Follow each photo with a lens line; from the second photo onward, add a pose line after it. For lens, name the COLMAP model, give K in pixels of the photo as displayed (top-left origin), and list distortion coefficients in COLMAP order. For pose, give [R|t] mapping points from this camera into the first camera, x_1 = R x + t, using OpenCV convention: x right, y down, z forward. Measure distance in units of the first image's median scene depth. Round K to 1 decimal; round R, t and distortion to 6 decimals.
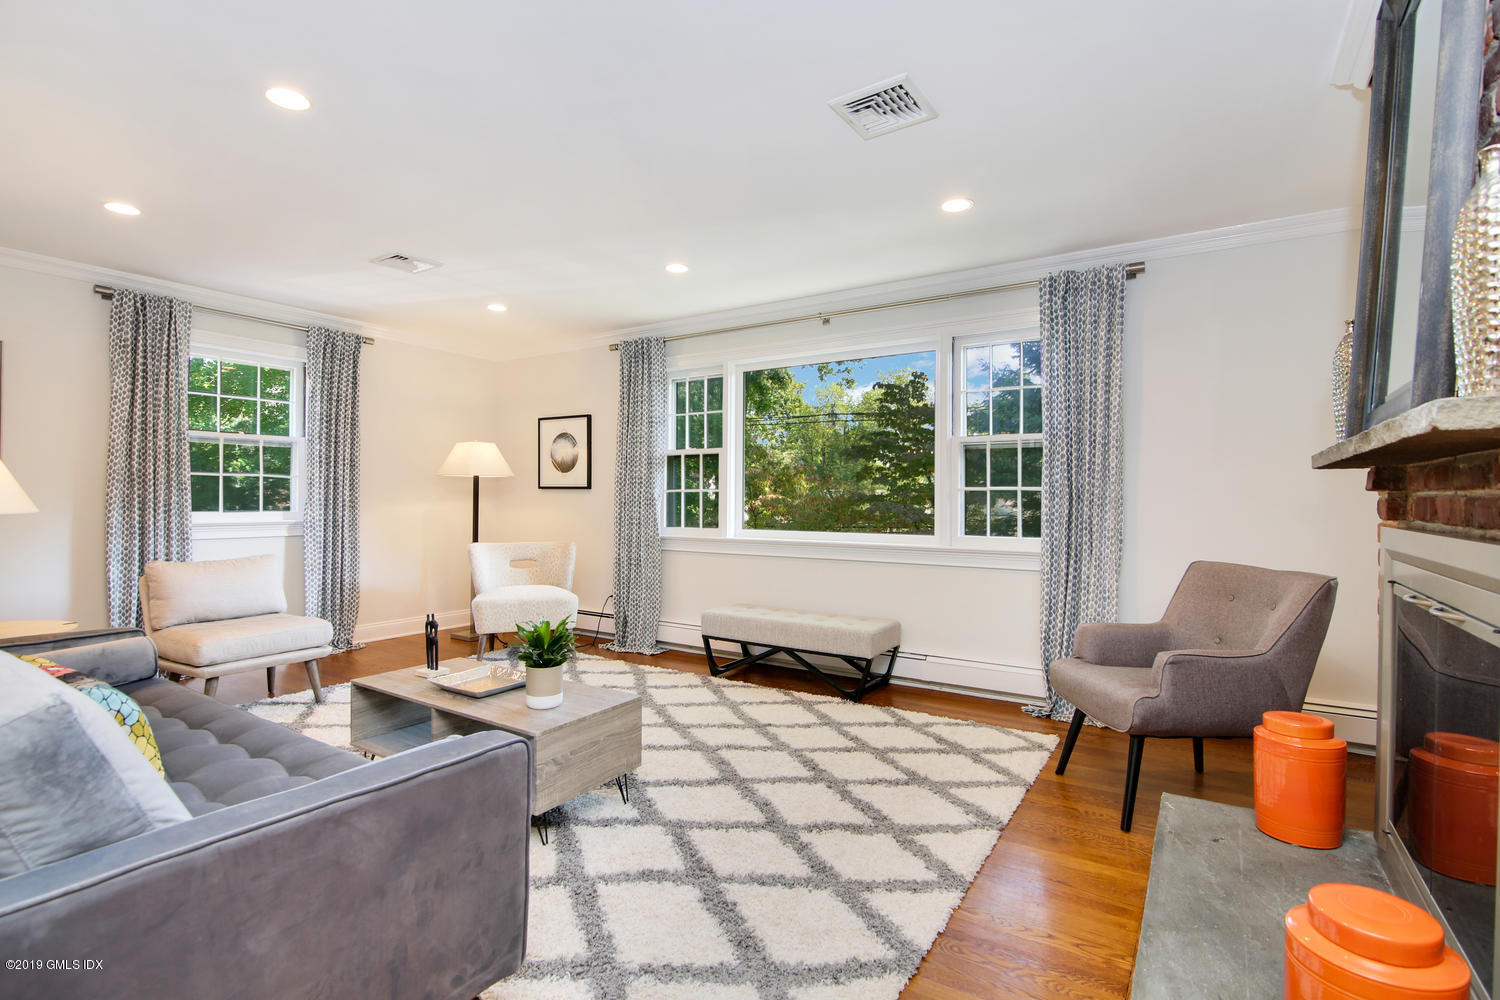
lens RADIAL K [[704.0, 0, 745.9], [0, 704.0, 501.3], [0, 0, 1]] dist [-0.019178, -0.000973]
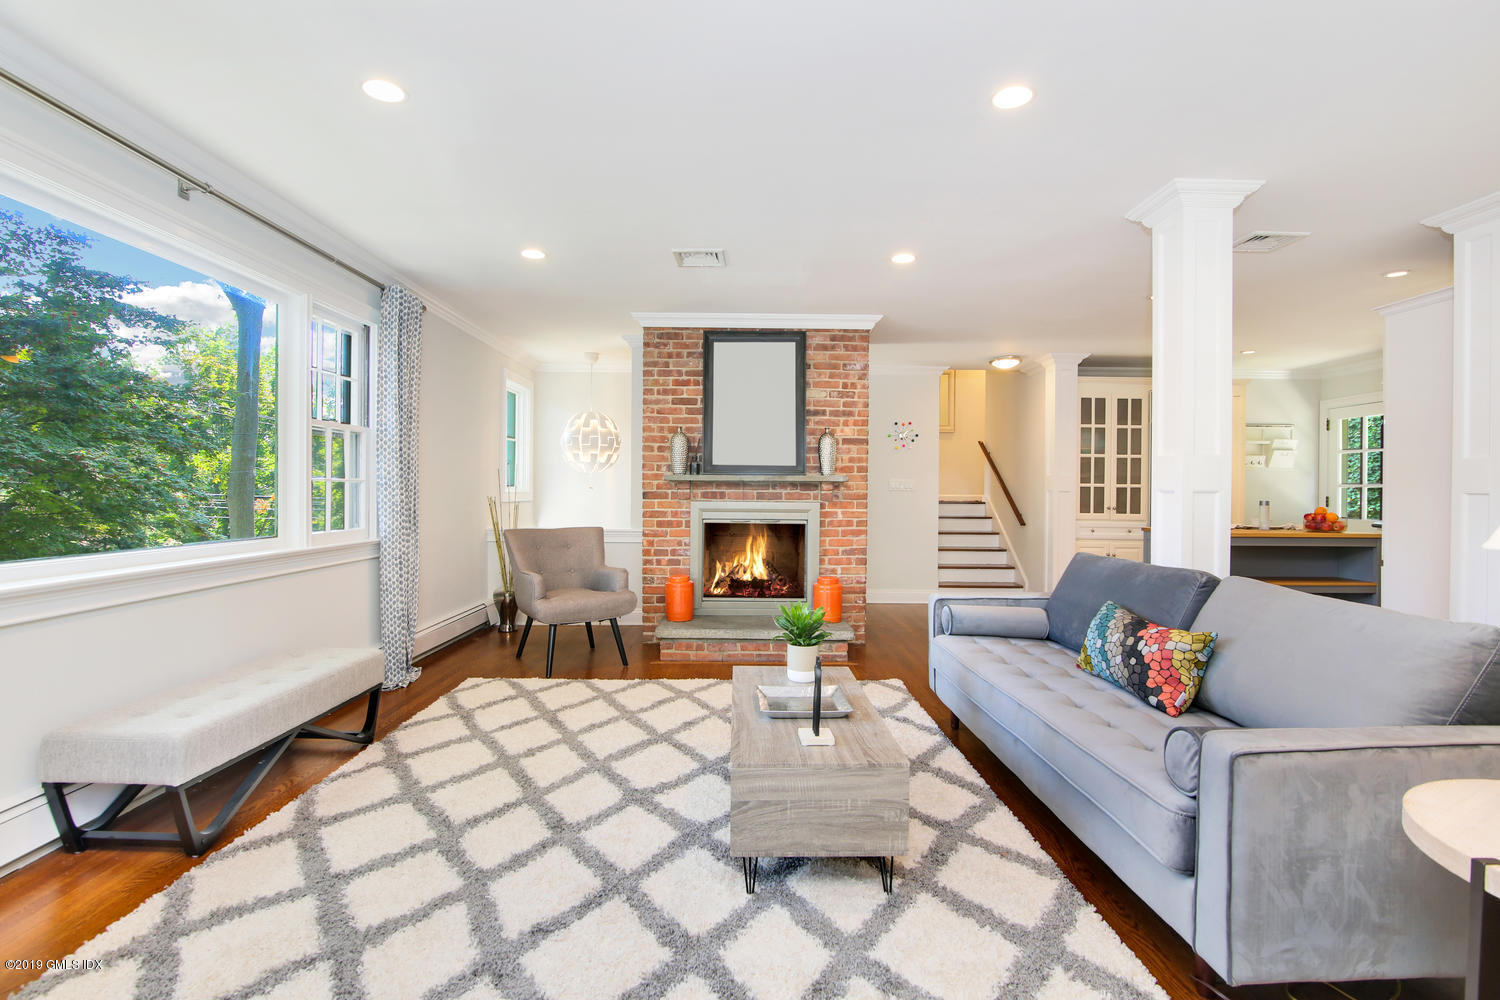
lens RADIAL K [[704.0, 0, 748.4], [0, 704.0, 494.0], [0, 0, 1]] dist [-0.019178, -0.000973]
pose [[-0.553948, -0.012680, 0.832455, -0.766683], [-0.007595, 0.999919, 0.010177, -0.012863], [-0.832516, -0.000685, -0.554000, 1.107365]]
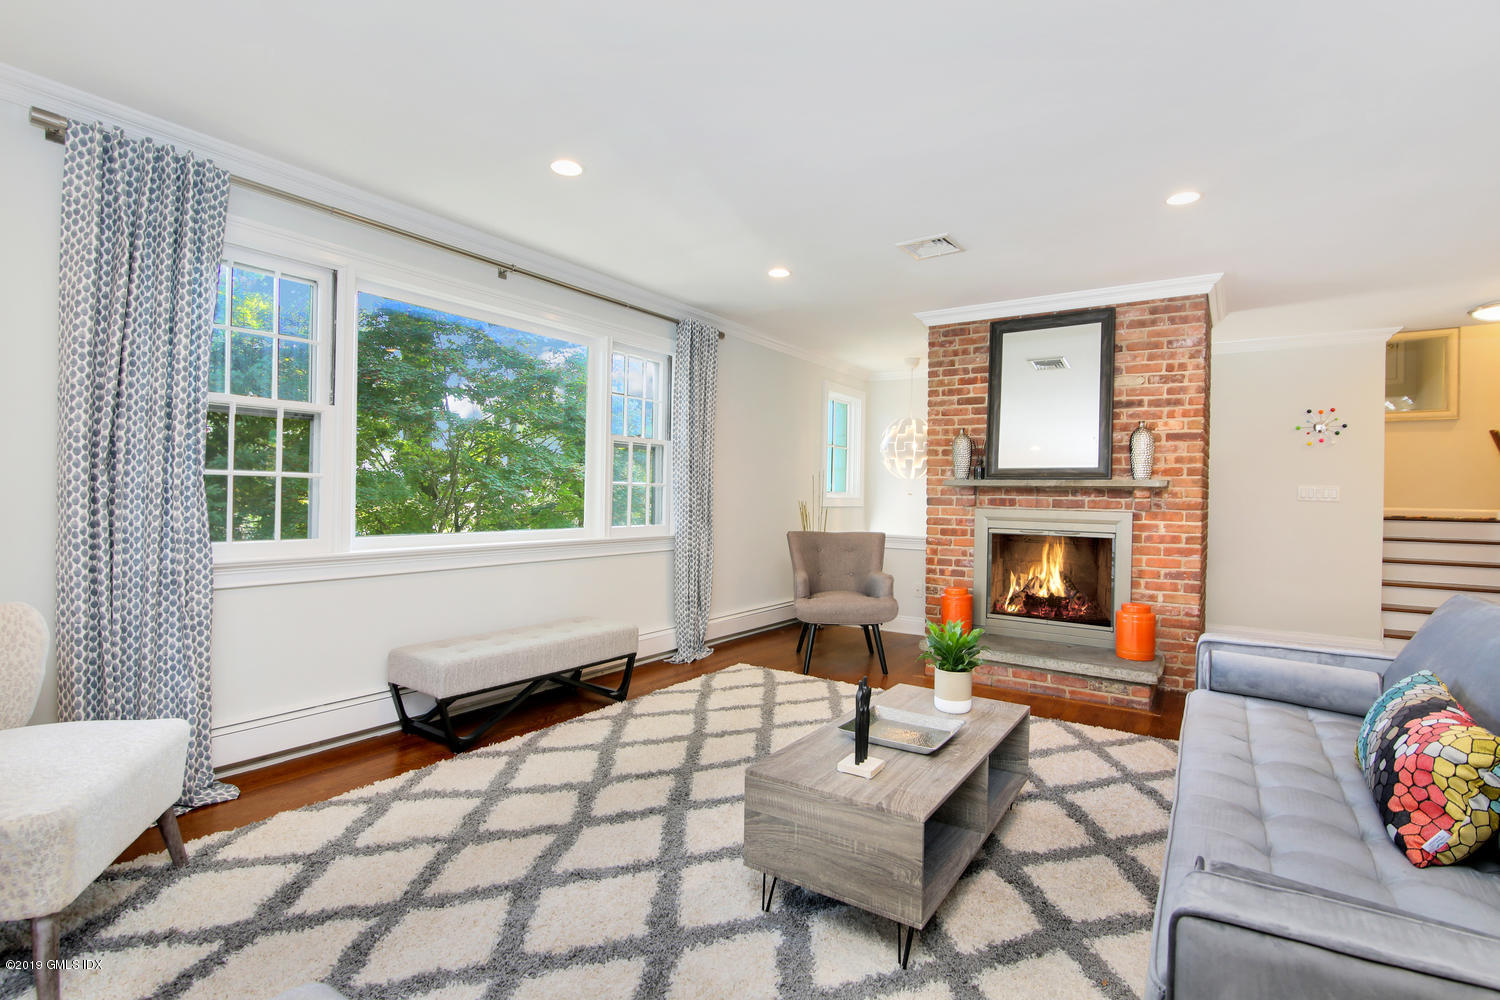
lens RADIAL K [[704.0, 0, 750.4], [0, 704.0, 493.8], [0, 0, 1]] dist [-0.019178, -0.000973]
pose [[0.019997, -0.002873, 0.999796, -0.833995], [-0.013773, 0.999900, 0.003149, -0.008626], [-0.999705, -0.013833, 0.019955, 0.825909]]
